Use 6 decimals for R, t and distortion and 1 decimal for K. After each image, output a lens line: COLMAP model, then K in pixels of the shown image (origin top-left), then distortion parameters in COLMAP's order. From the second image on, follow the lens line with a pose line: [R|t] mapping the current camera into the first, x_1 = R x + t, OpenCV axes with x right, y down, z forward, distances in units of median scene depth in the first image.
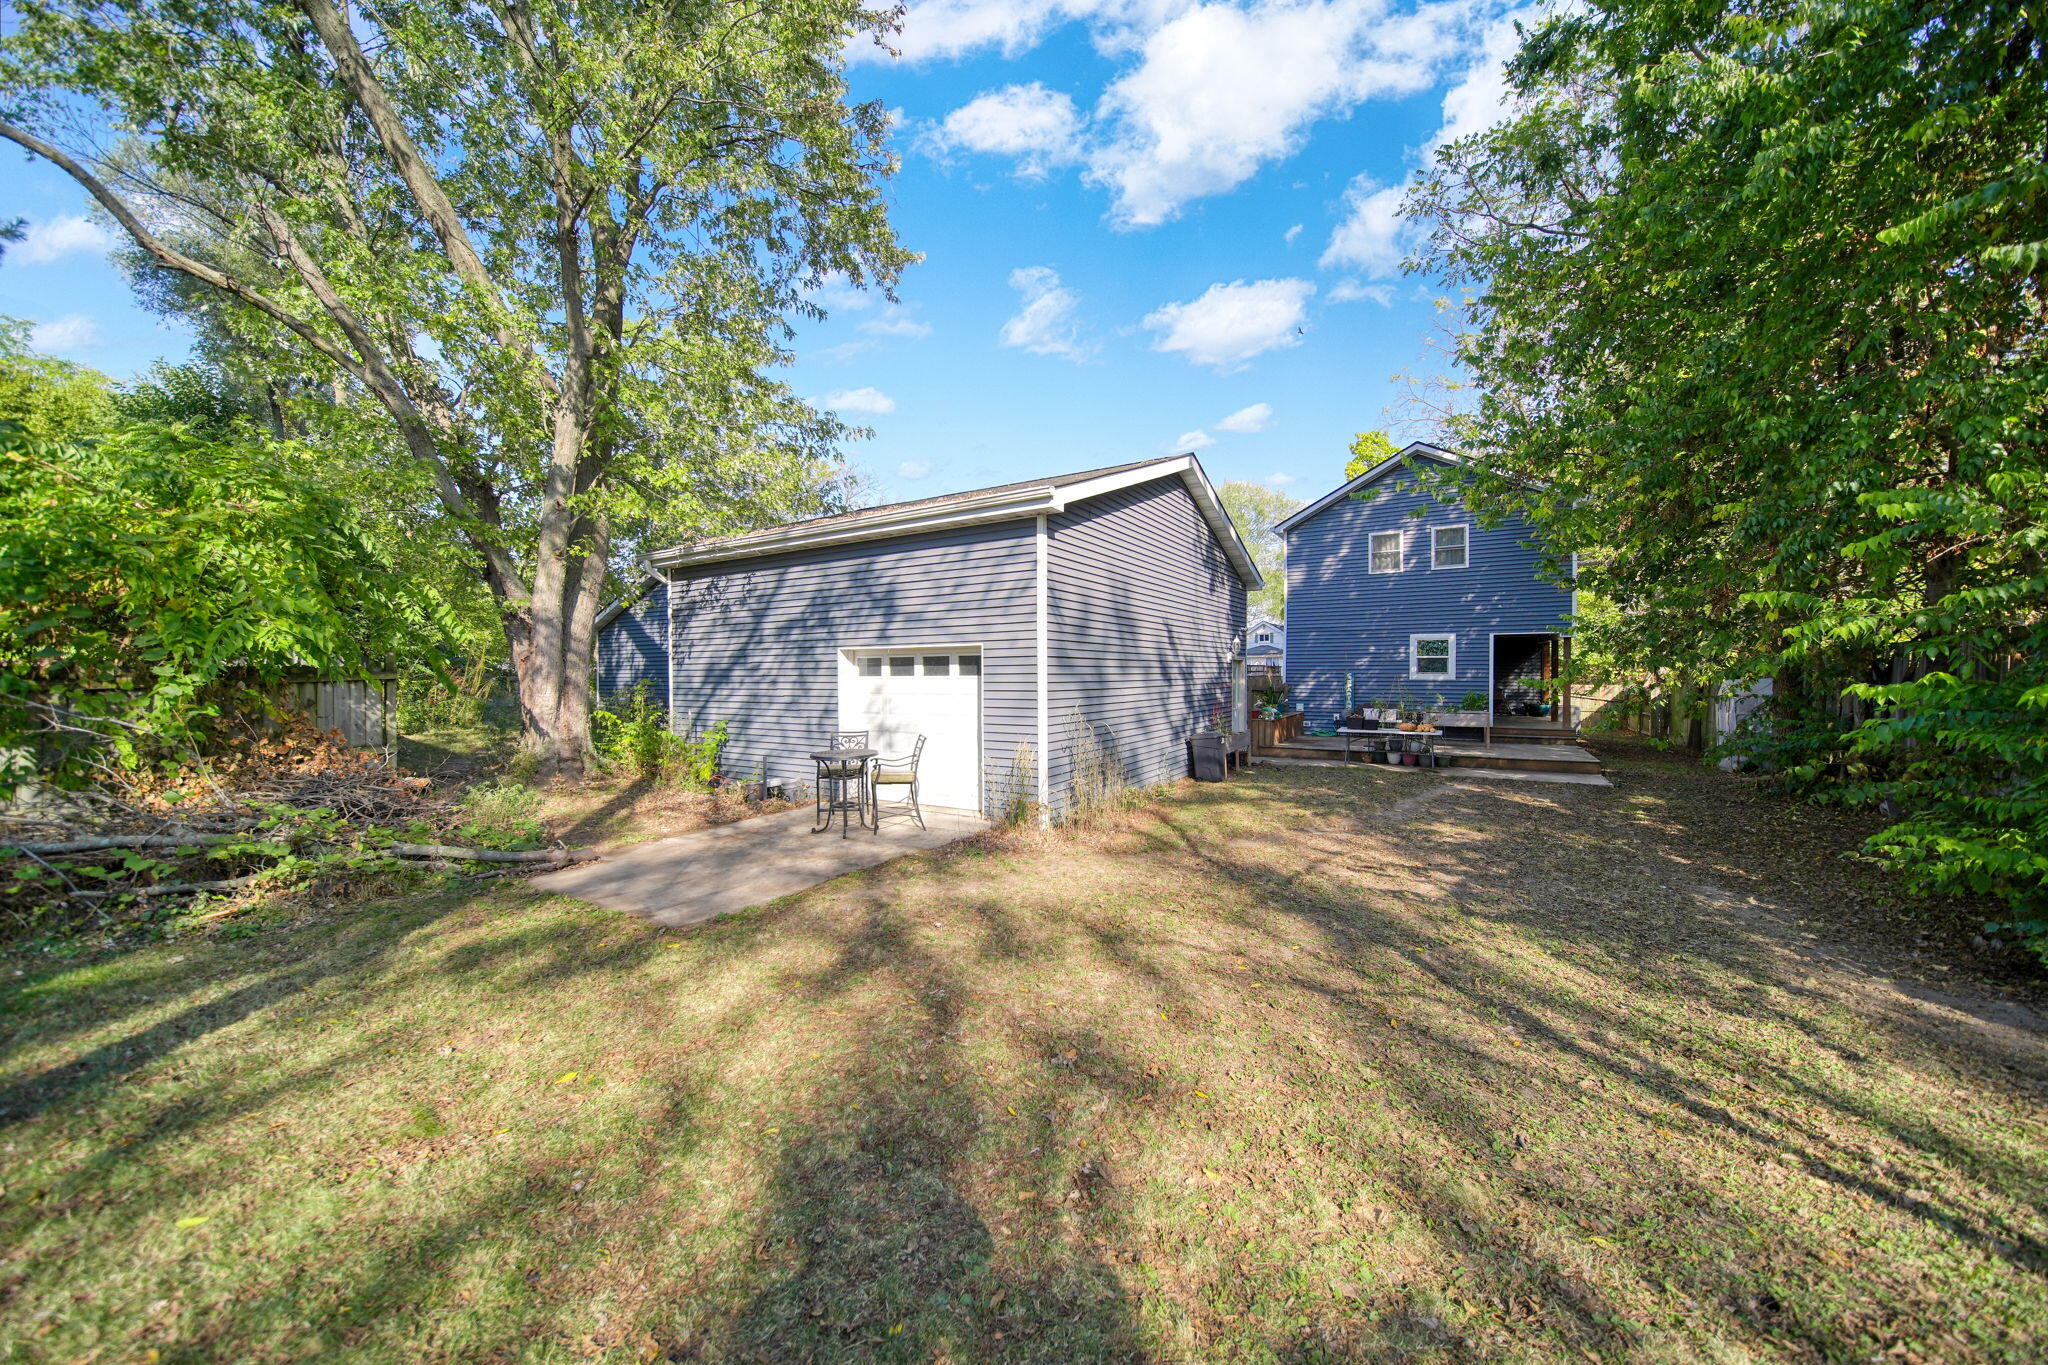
lens RADIAL K [[724.1, 0, 1025.4], [0, 724.1, 675.3], [0, 0, 1]] dist [0.000100, -0.000112]
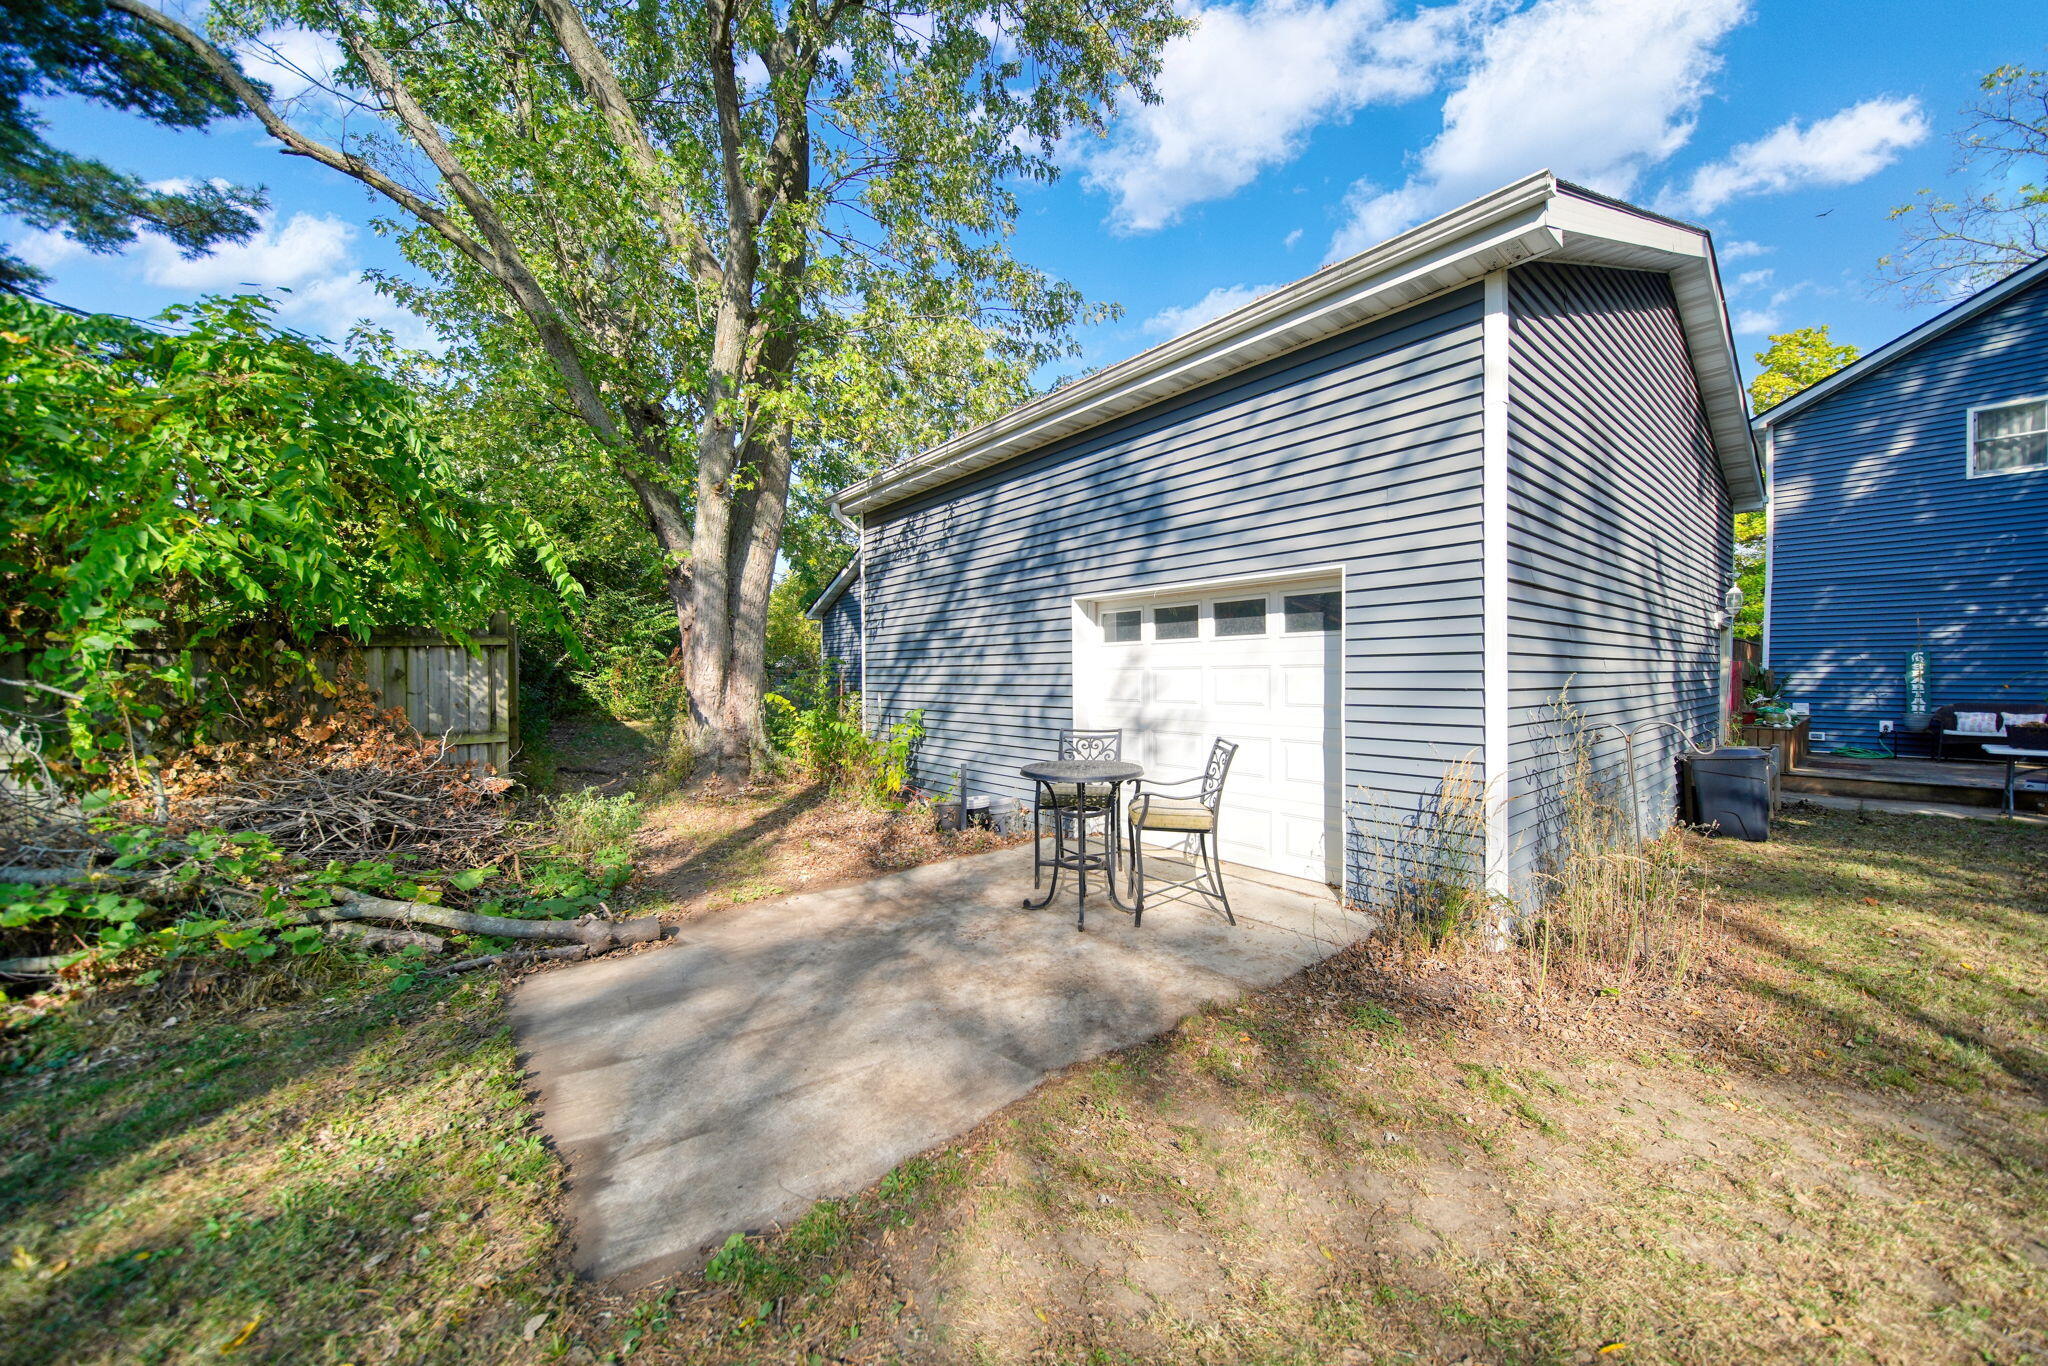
lens RADIAL K [[724.1, 0, 1025.4], [0, 724.1, 675.8], [0, 0, 1]] dist [0.000100, -0.000112]
pose [[0.949334, 0.002492, -0.314260, -0.094256], [-0.001858, 0.999996, 0.002316, 0.029290], [0.314265, -0.001615, 0.949334, 0.376138]]
